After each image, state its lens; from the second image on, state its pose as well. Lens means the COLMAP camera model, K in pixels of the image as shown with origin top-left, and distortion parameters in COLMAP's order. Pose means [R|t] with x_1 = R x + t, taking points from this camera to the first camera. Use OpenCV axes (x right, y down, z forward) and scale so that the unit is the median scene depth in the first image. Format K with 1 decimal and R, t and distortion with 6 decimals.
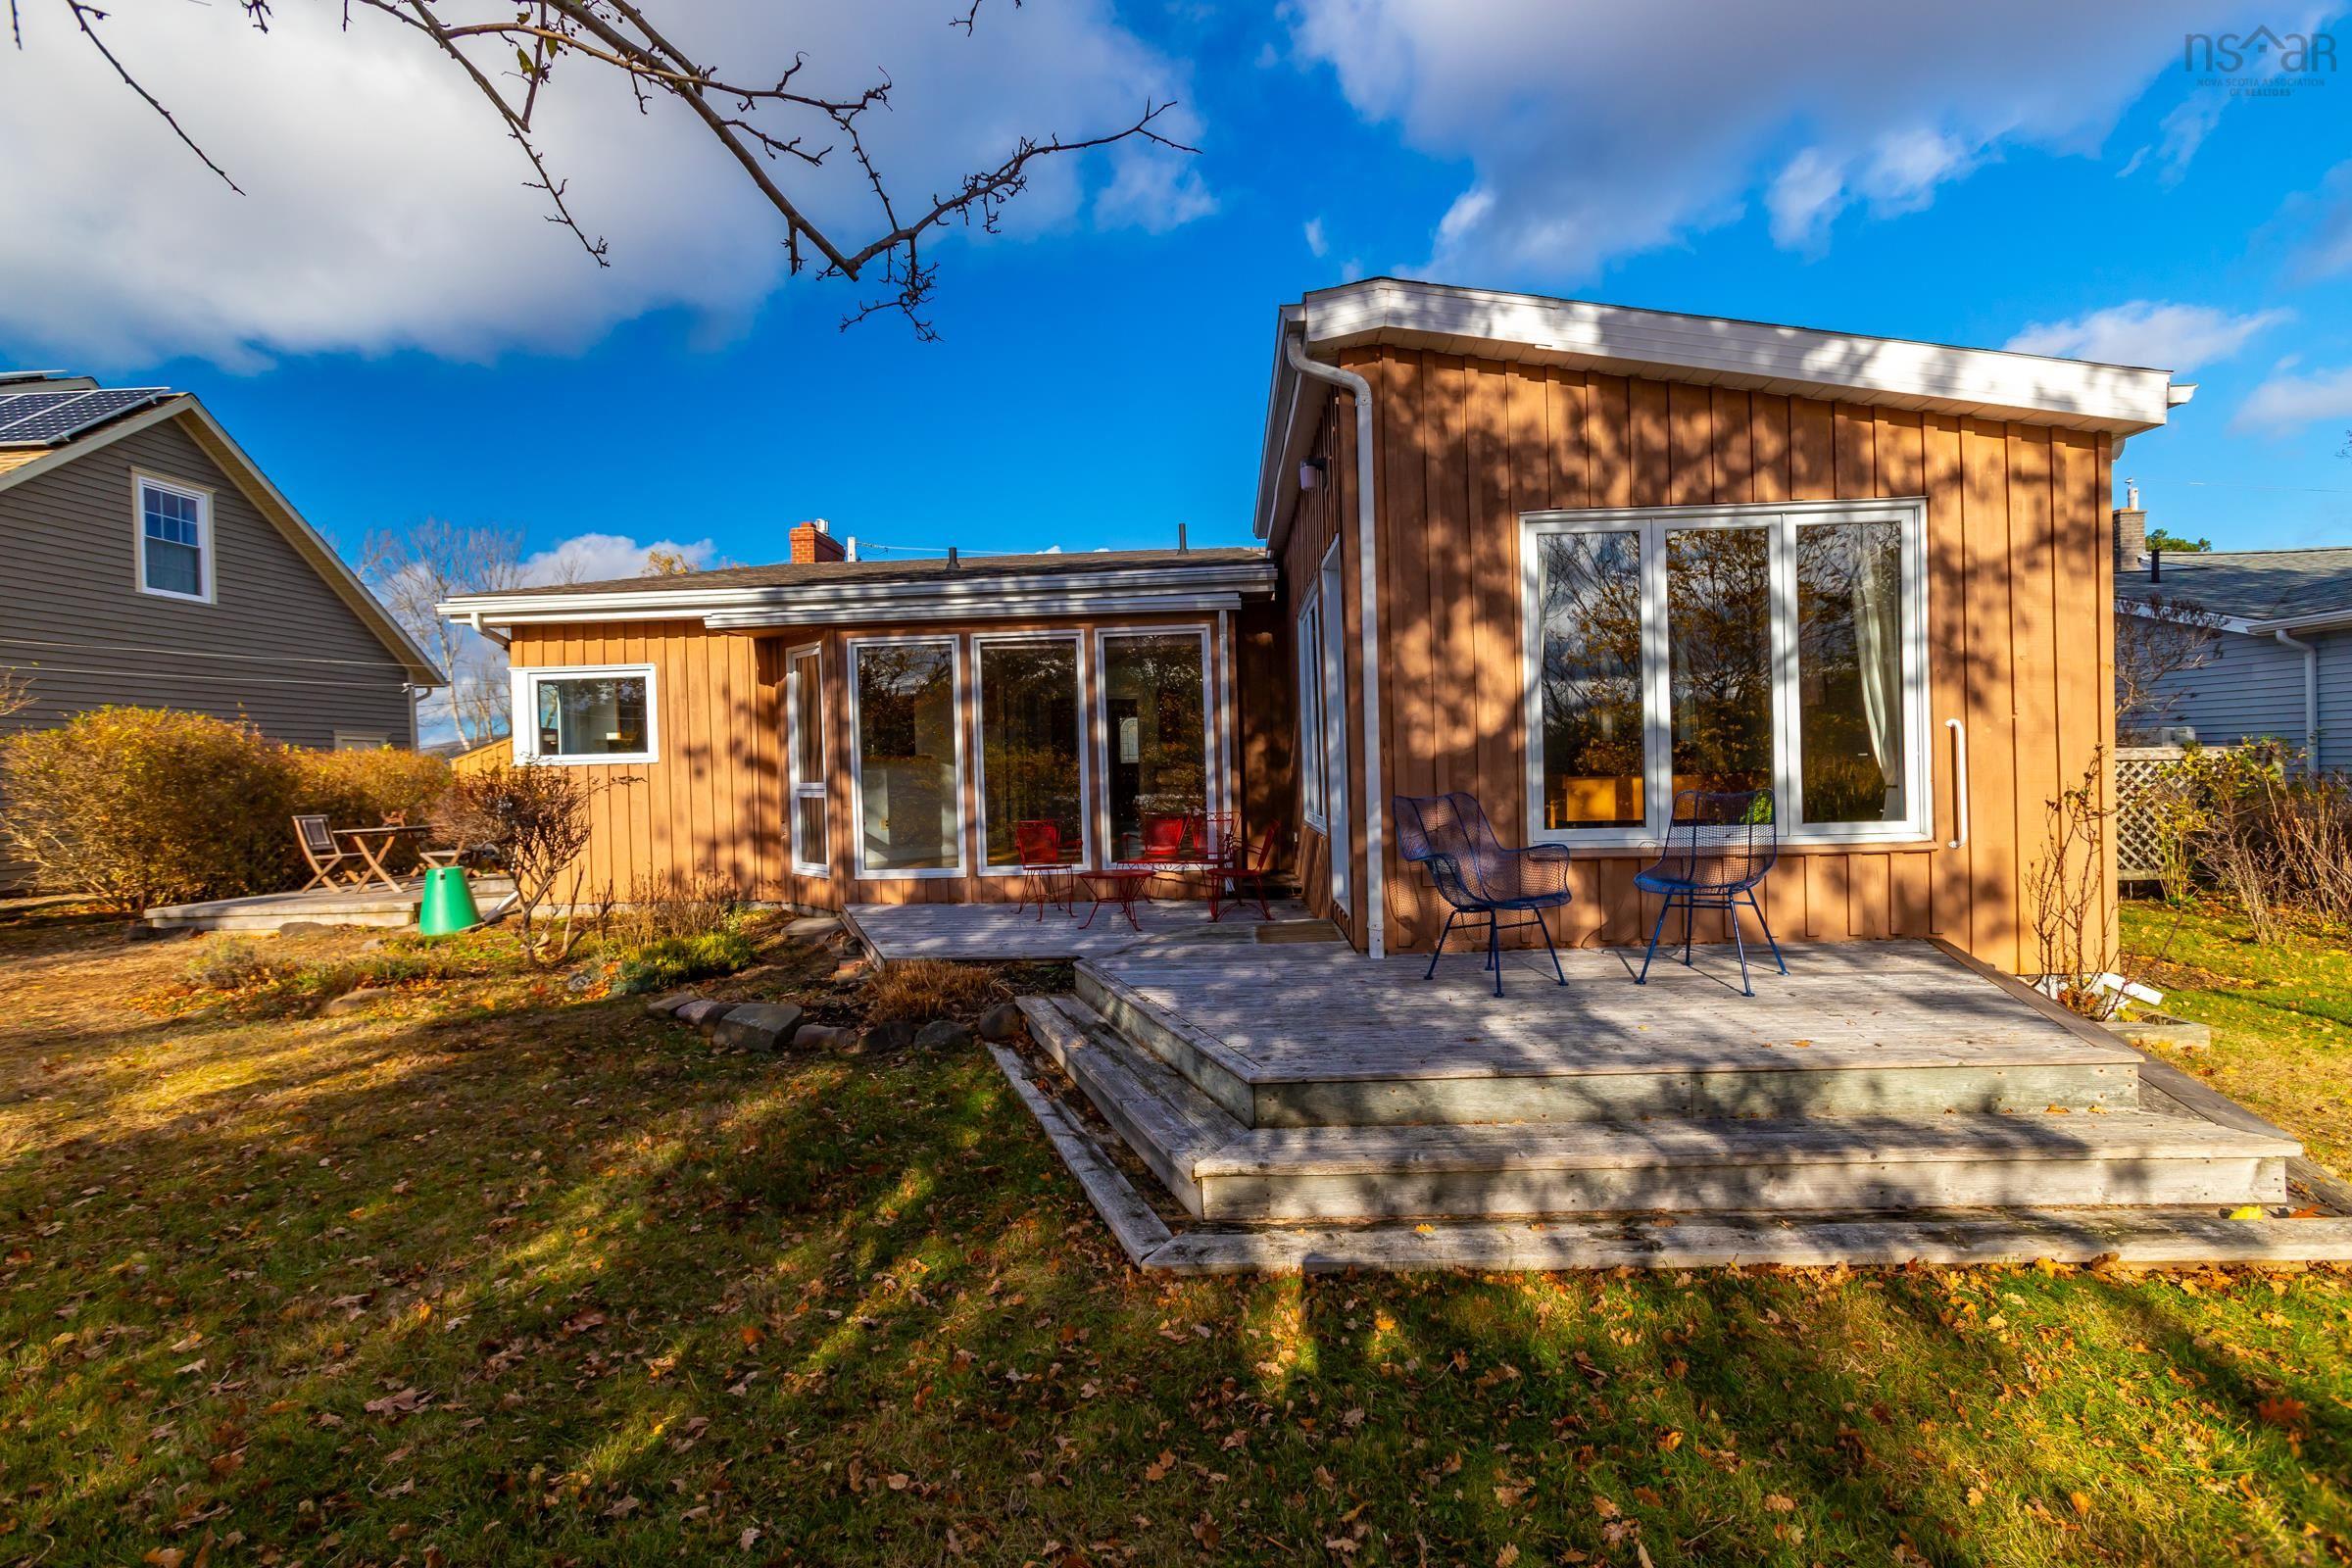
lens RADIAL K [[1063.3, 0, 1167.9], [0, 1063.3, 781.7], [0, 0, 1]] dist [0.000800, 0.000404]
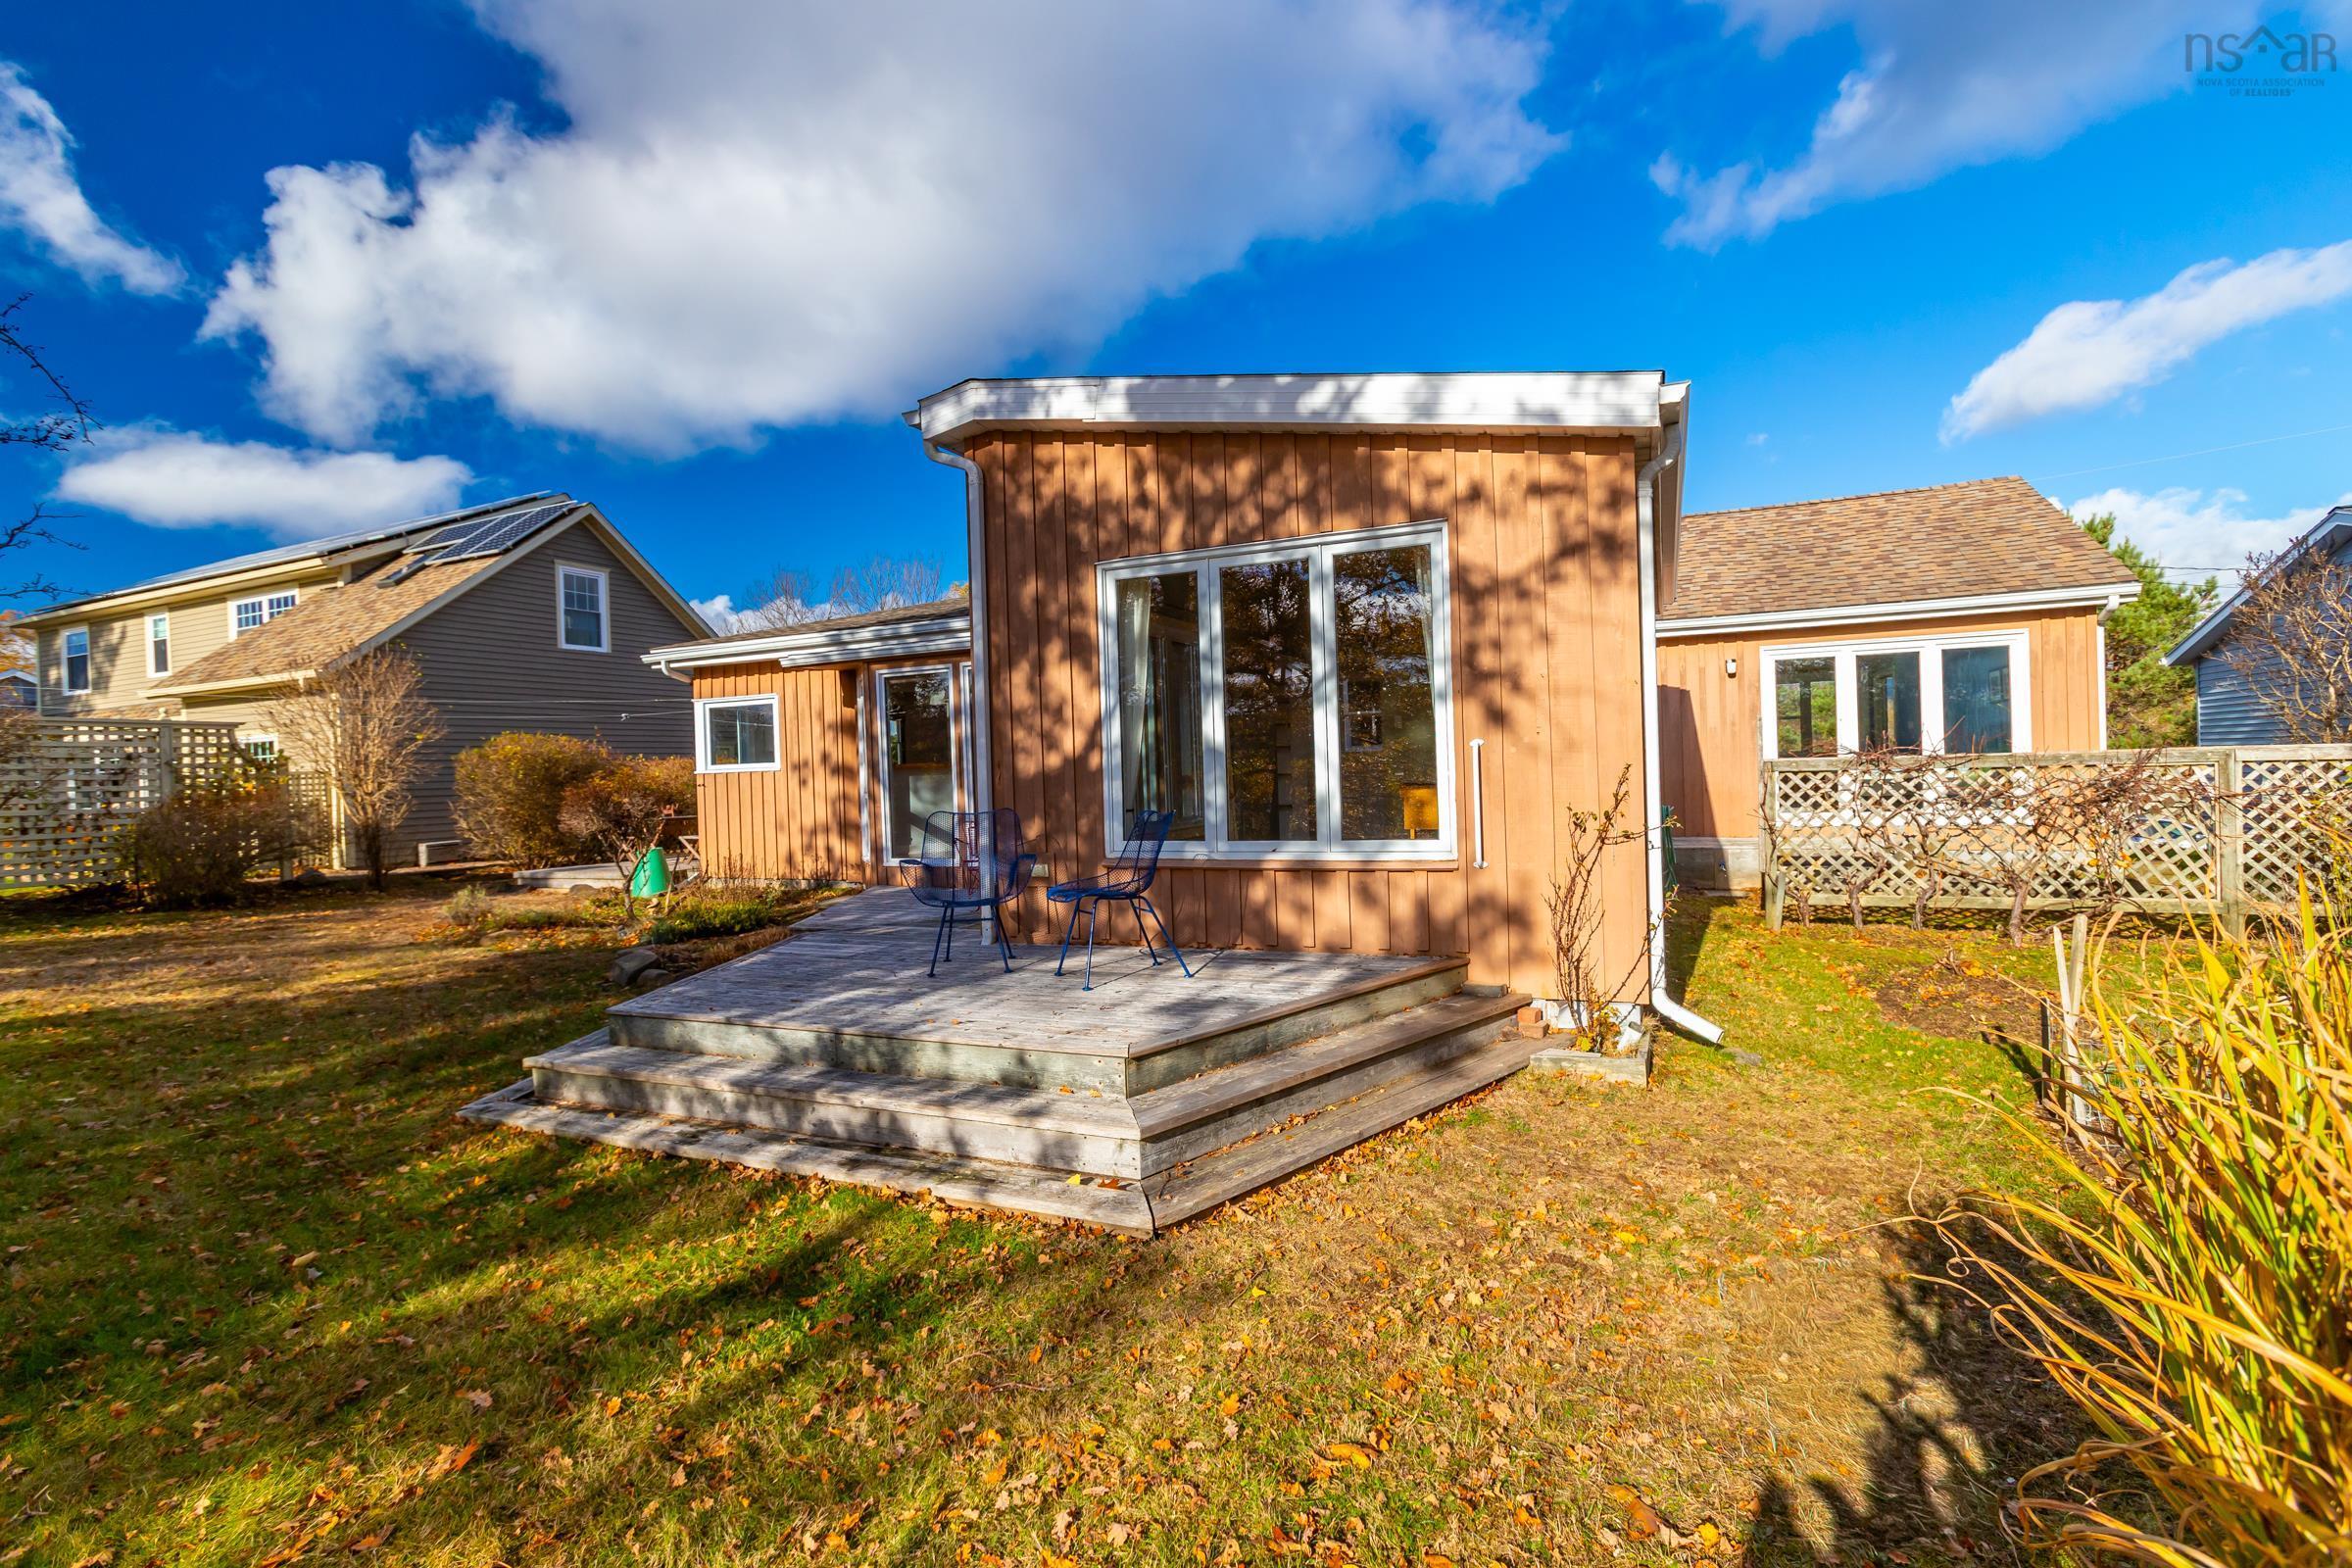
lens RADIAL K [[1079.6, 0, 1171.8], [0, 1079.6, 773.9], [0, 0, 1]] dist [-0.000671, -0.000028]
pose [[0.924167, -0.002130, -0.381983, 0.849357], [0.003248, 0.999992, 0.002283, -0.028382], [0.381975, -0.003350, 0.924167, -0.042745]]
